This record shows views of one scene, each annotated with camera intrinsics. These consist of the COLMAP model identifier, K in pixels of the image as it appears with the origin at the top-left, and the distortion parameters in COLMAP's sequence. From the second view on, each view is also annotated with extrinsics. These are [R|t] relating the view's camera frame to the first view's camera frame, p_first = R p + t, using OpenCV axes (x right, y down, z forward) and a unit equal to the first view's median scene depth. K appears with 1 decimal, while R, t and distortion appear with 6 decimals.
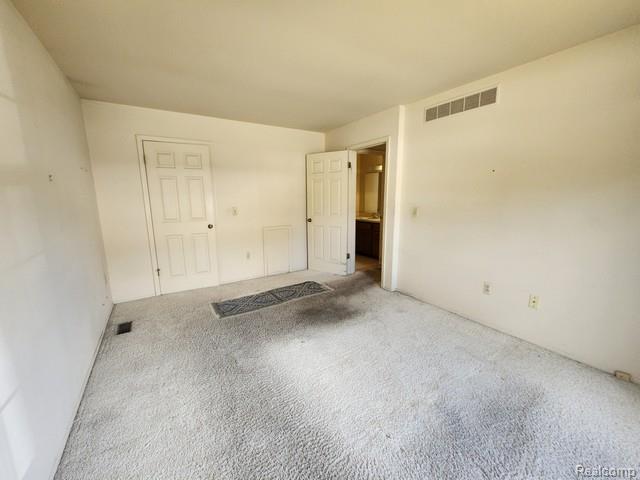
lens RADIAL K [[260.7, 0, 320.0], [0, 260.7, 240.0], [0, 0, 1]] dist [-0.001563, -0.000001]
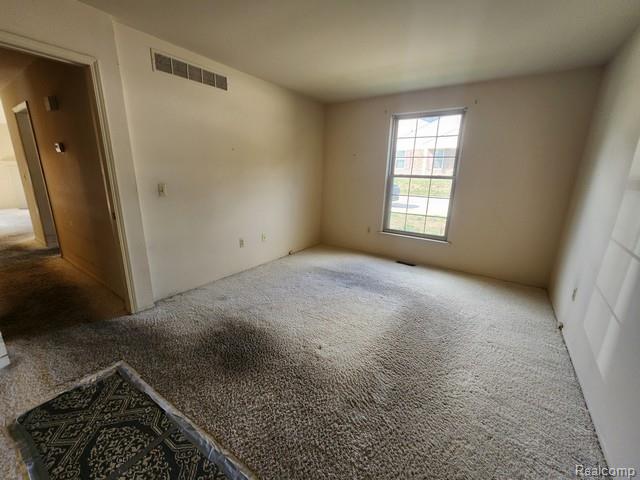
lens RADIAL K [[260.7, 0, 320.0], [0, 260.7, 240.0], [0, 0, 1]] dist [-0.001563, -0.000001]
pose [[-0.384707, -0.236575, 0.892207, -0.620565], [0.132059, 0.942547, 0.306864, -0.163899], [-0.913543, 0.235876, -0.331362, 1.003089]]
